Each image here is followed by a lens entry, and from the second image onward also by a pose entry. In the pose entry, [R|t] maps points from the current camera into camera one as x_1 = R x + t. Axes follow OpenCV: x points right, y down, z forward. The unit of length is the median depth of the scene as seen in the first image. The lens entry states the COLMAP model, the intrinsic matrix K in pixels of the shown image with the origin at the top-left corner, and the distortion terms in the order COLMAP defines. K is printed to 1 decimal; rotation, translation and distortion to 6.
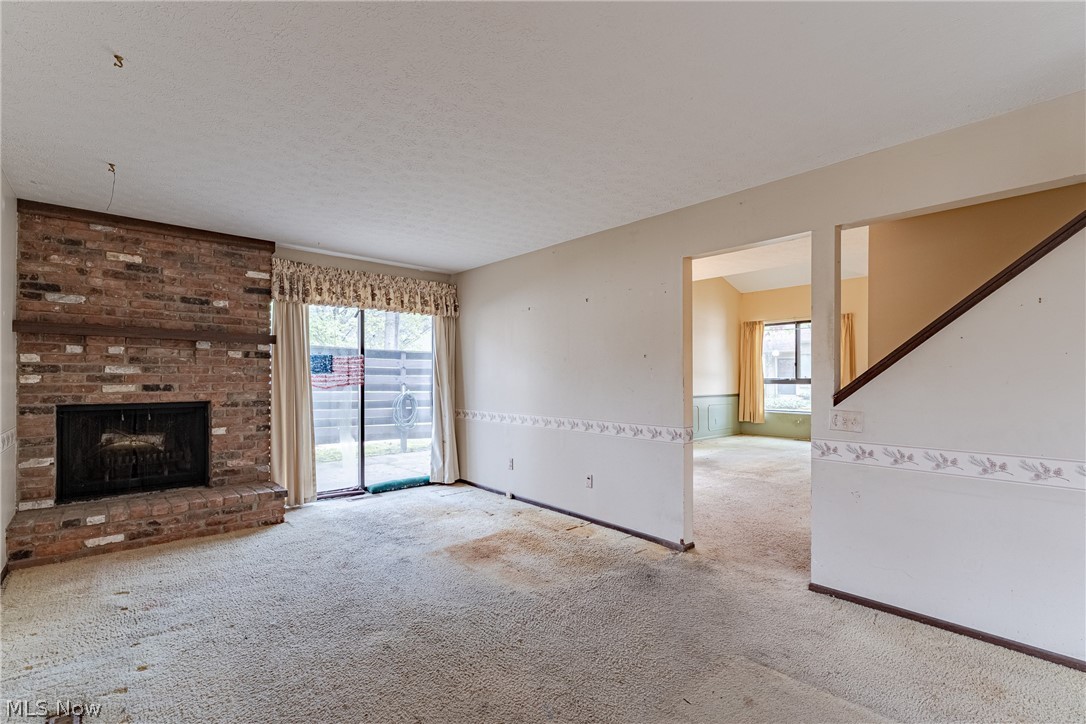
lens RADIAL K [[491.6, 0, 533.8], [0, 491.6, 378.1], [0, 0, 1]] dist [0.002748, -0.000243]
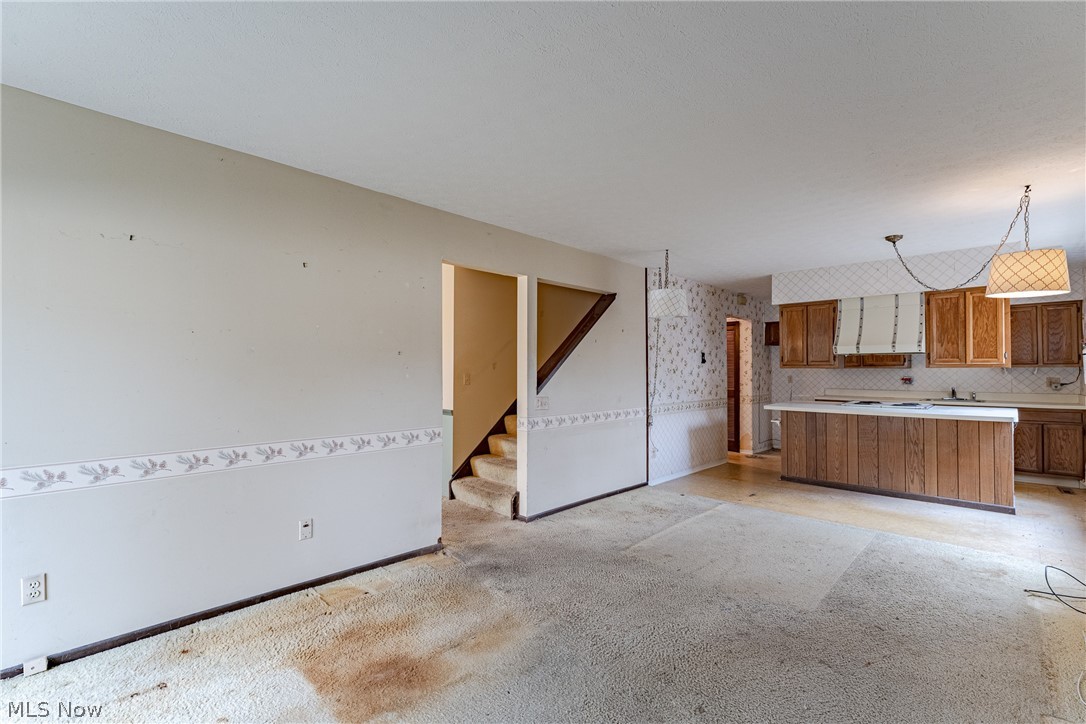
lens RADIAL K [[502.7, 0, 536.2], [0, 502.7, 366.0], [0, 0, 1]] dist [0.006163, 0.000400]
pose [[-0.097626, 0.007193, 0.995197, -0.651806], [-0.001483, 0.999972, -0.007373, -0.014064], [-0.995222, -0.002195, -0.097613, 0.792111]]
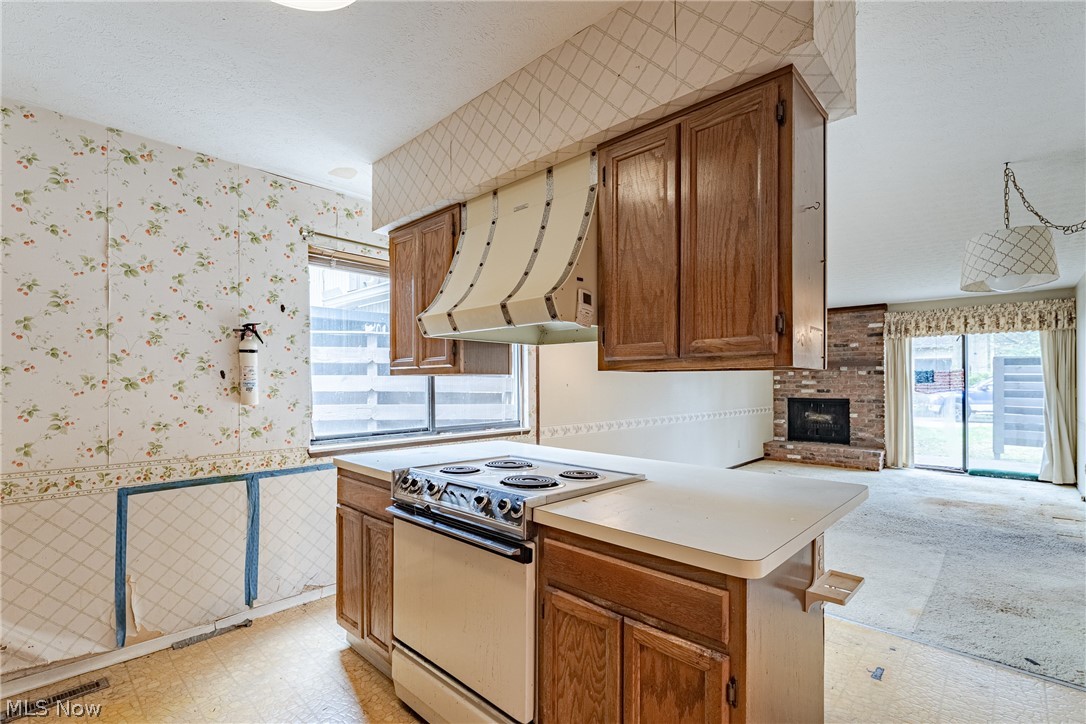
lens RADIAL K [[502.7, 0, 548.3], [0, 502.7, 382.2], [0, 0, 1]] dist [0.006163, 0.000400]
pose [[0.101319, -0.003919, -0.994846, 1.165662], [0.000896, 0.999992, -0.003848, -0.009199], [0.994854, -0.000501, 0.101322, -0.325297]]
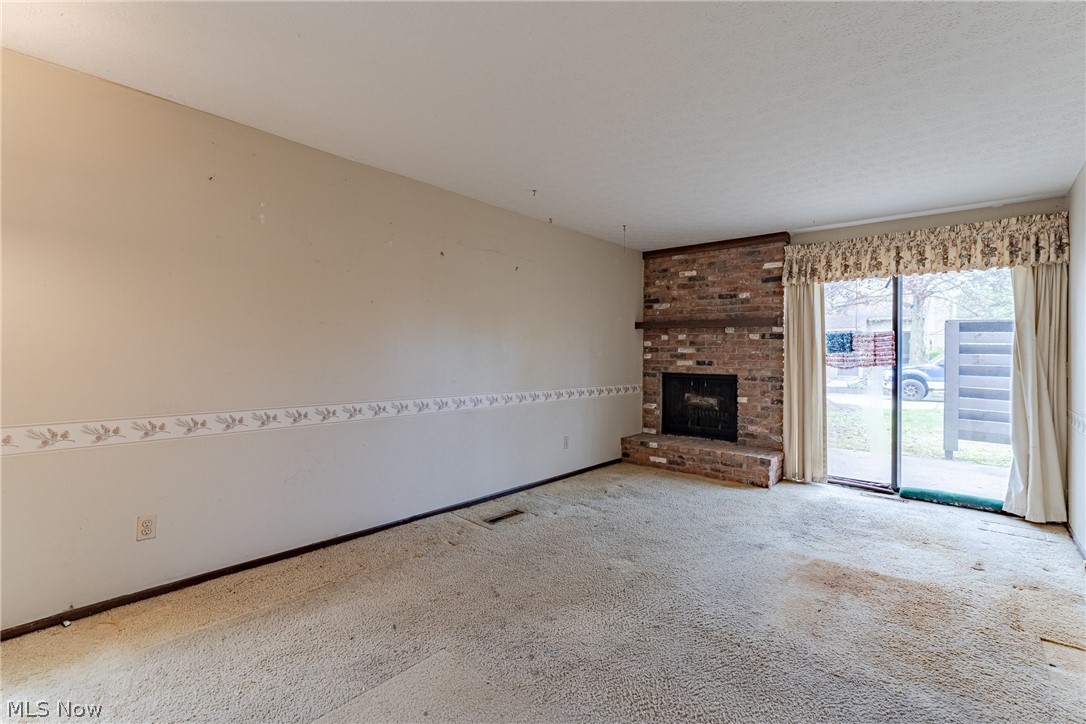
lens RADIAL K [[491.6, 0, 559.0], [0, 491.6, 352.3], [0, 0, 1]] dist [0.002748, -0.000243]
pose [[0.143109, -0.005434, -0.989692, 0.537167], [-0.012406, 0.999897, -0.007283, 0.004559], [0.989629, 0.013320, 0.143027, 0.399541]]
